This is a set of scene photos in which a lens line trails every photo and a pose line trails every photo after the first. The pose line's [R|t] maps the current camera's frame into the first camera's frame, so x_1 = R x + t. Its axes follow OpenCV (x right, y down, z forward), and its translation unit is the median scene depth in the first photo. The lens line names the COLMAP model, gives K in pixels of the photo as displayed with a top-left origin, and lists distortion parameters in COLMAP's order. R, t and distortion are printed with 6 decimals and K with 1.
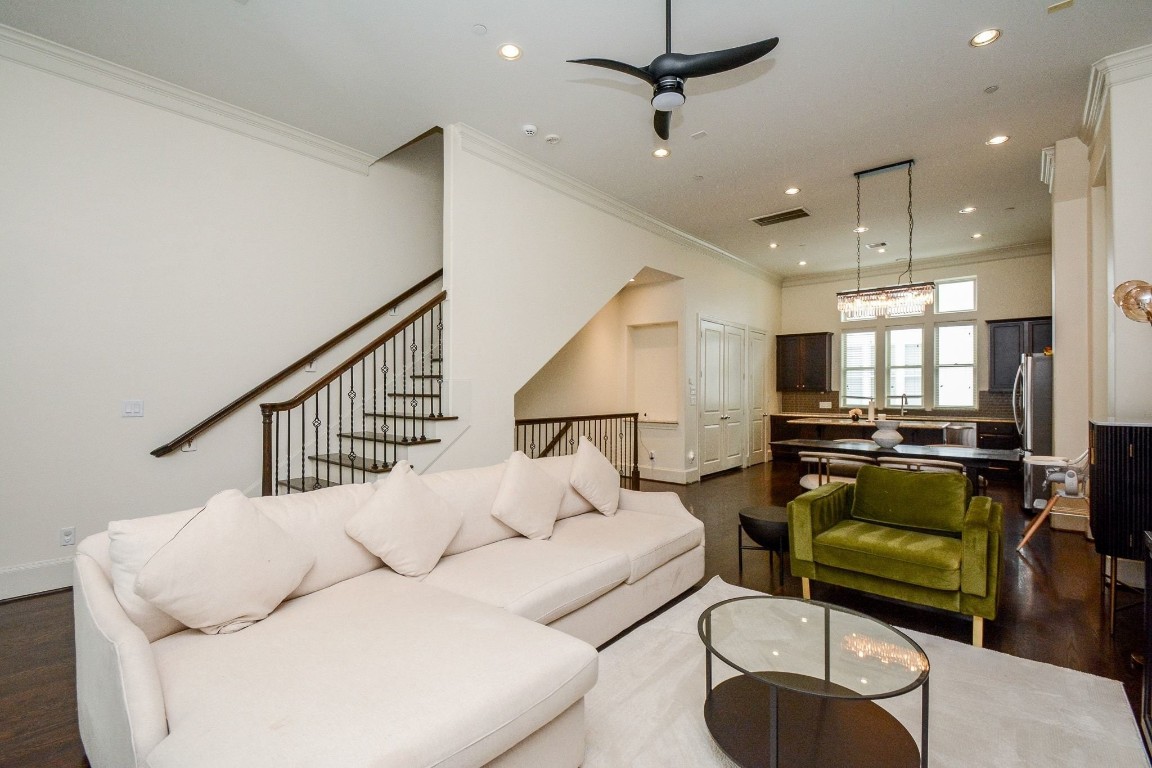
lens RADIAL K [[516.0, 0, 580.3], [0, 516.0, 383.4], [0, 0, 1]] dist [-0.019264, -0.003357]
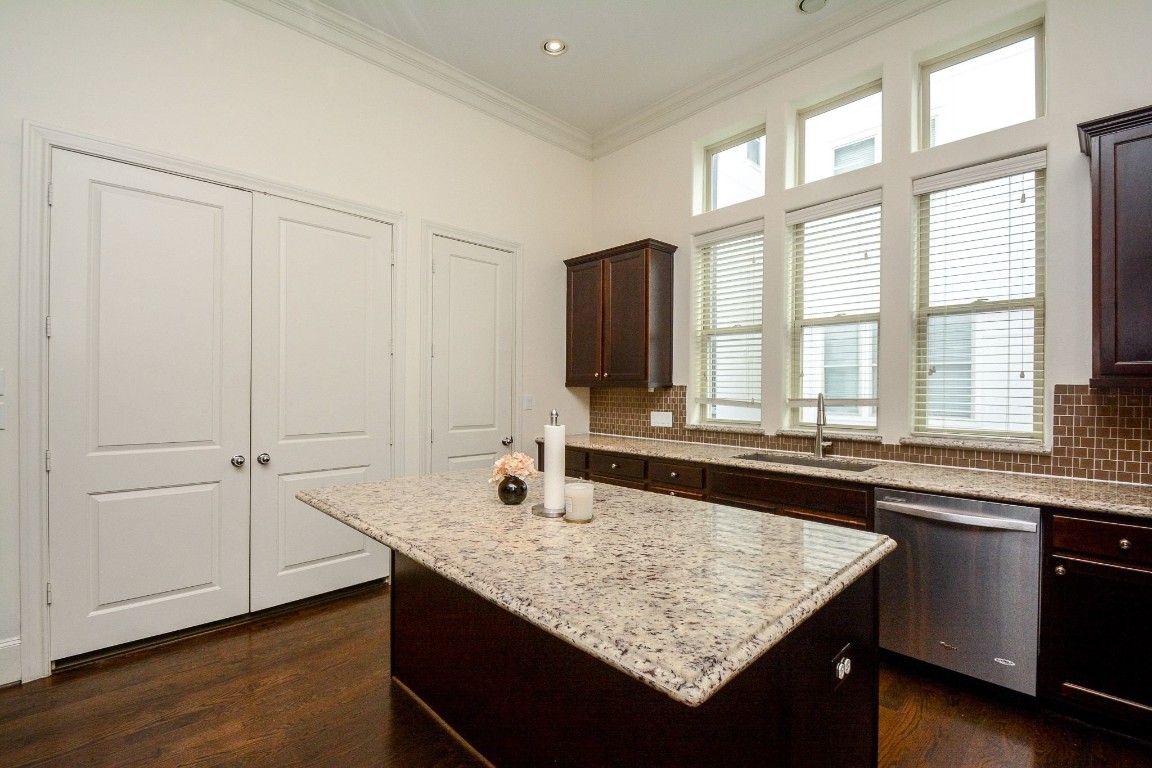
lens RADIAL K [[516.0, 0, 570.8], [0, 516.0, 391.8], [0, 0, 1]] dist [-0.019264, -0.003357]
pose [[0.995404, -0.001763, -0.095746, 0.491538], [0.003910, 0.999745, 0.022240, 0.010800], [0.095682, -0.022513, 0.995157, 0.629377]]
